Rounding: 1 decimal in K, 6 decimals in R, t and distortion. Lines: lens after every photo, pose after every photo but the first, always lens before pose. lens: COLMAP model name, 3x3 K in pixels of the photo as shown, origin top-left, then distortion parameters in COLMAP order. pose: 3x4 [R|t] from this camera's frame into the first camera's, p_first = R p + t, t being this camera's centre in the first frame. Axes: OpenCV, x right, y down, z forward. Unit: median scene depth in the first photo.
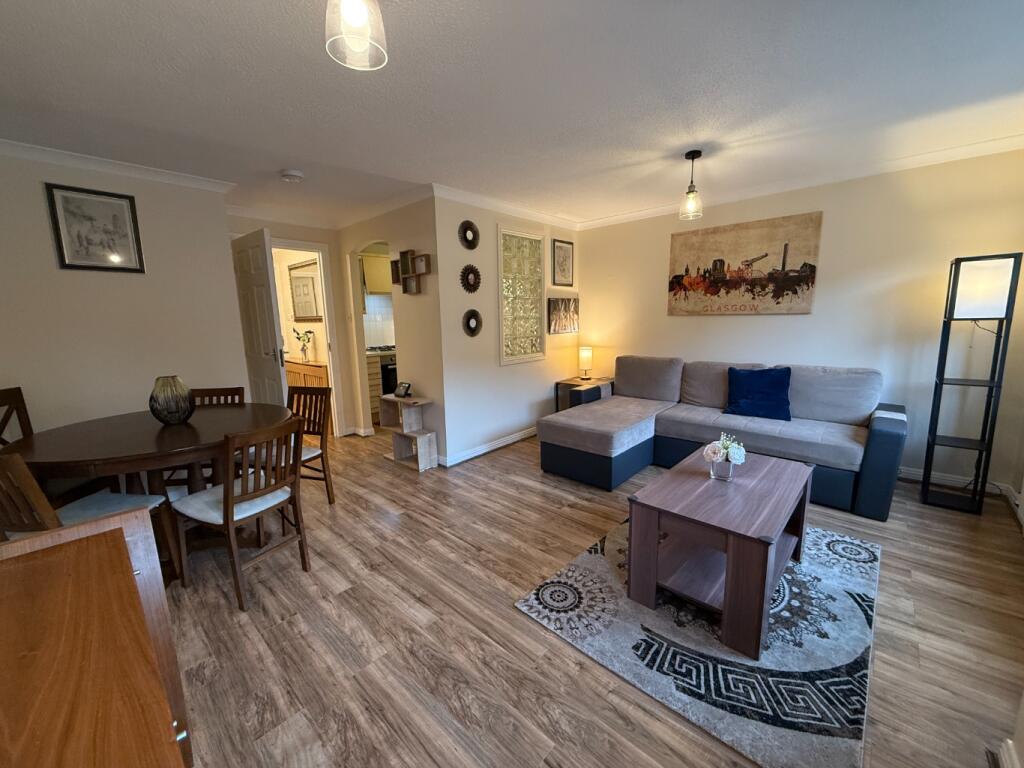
lens RADIAL K [[407.9, 0, 512.5], [0, 407.9, 387.5], [0, 0, 1]] dist [0.000206, 0.000309]
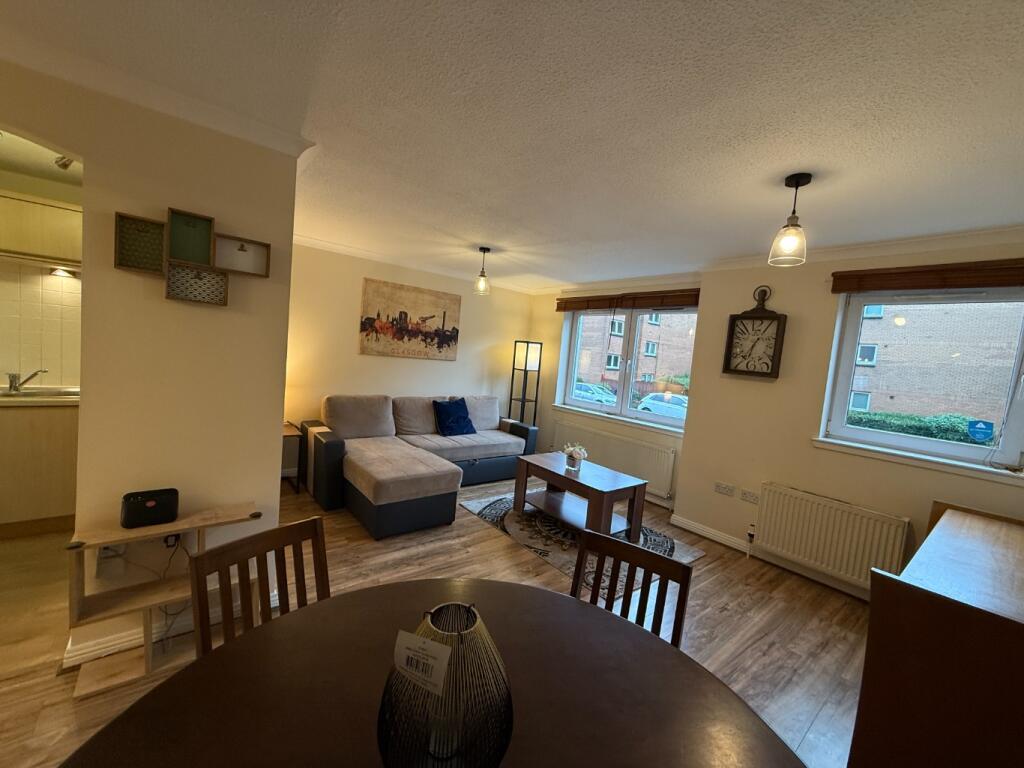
lens RADIAL K [[407.9, 0, 507.6], [0, 407.9, 385.5], [0, 0, 1]] dist [0.000206, 0.000309]
pose [[0.145023, -0.041666, 0.988551, -0.888207], [0.083240, 0.996085, 0.029772, -0.146866], [-0.985921, 0.077970, 0.147924, 0.734813]]
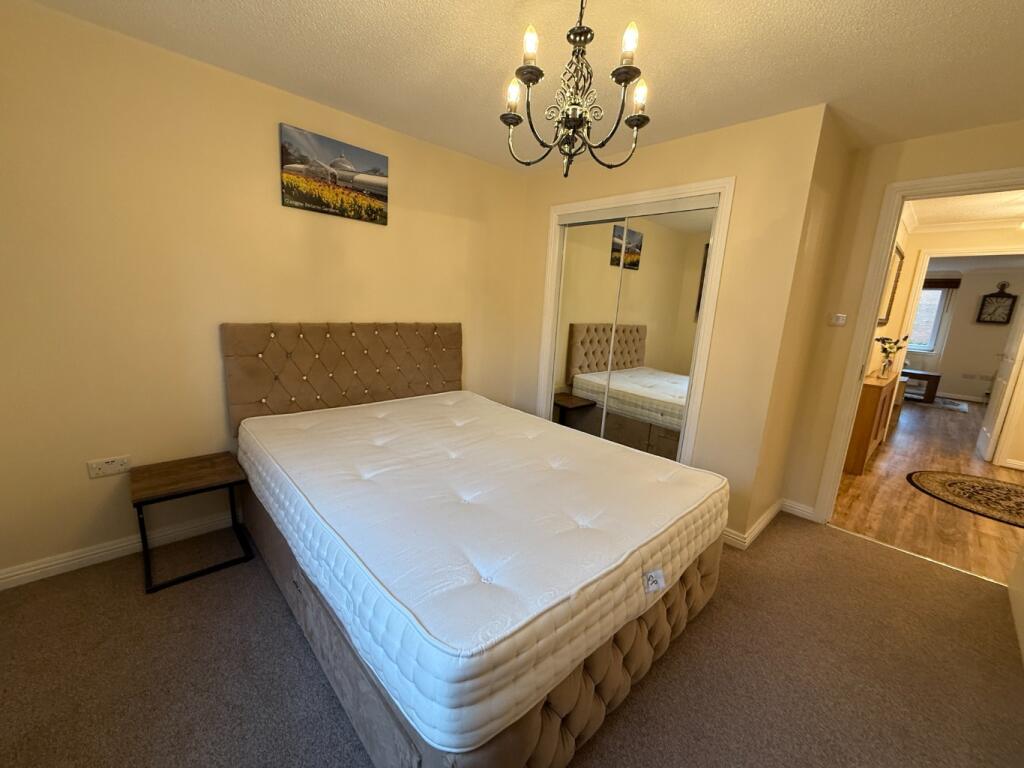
lens RADIAL K [[407.9, 0, 502.7], [0, 407.9, 384.2], [0, 0, 1]] dist [0.000206, 0.000309]
pose [[0.065474, -0.173412, 0.982670, -2.440718], [0.124523, 0.978506, 0.164381, -0.515342], [-0.990054, 0.111602, 0.085660, 3.111020]]
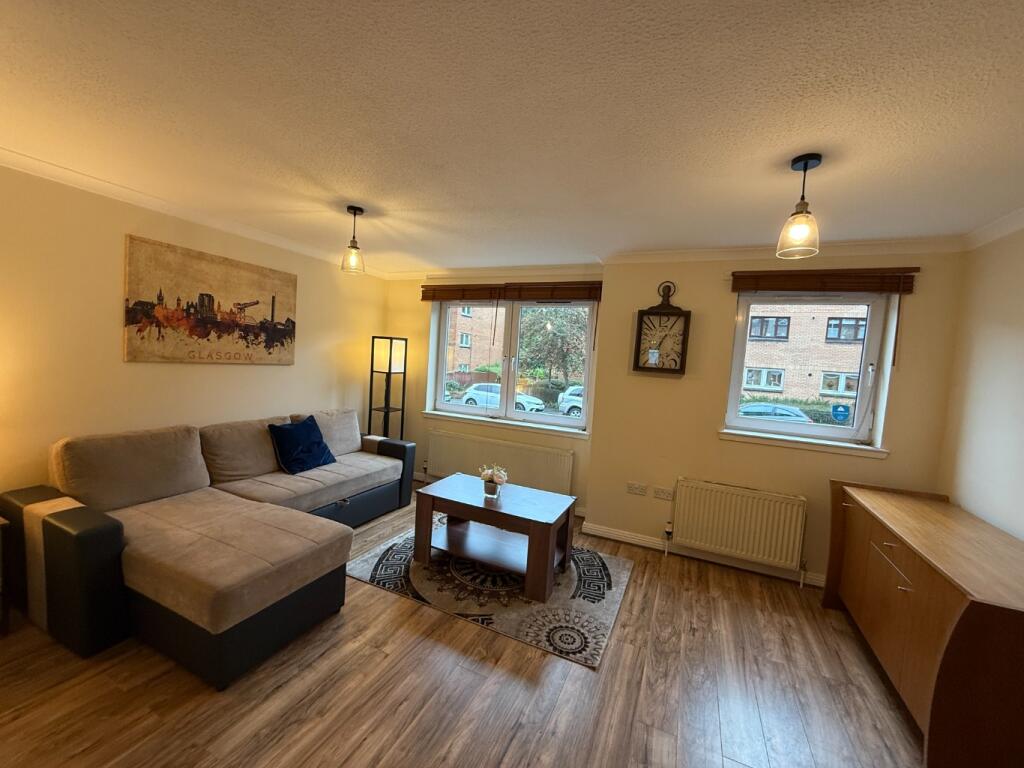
lens RADIAL K [[407.9, 0, 508.1], [0, 407.9, 385.3], [0, 0, 1]] dist [0.000206, 0.000309]
pose [[-0.311136, -0.056965, 0.948657, -0.593270], [0.112160, 0.989025, 0.096174, -0.205511], [-0.943724, 0.136324, -0.301332, 0.975067]]
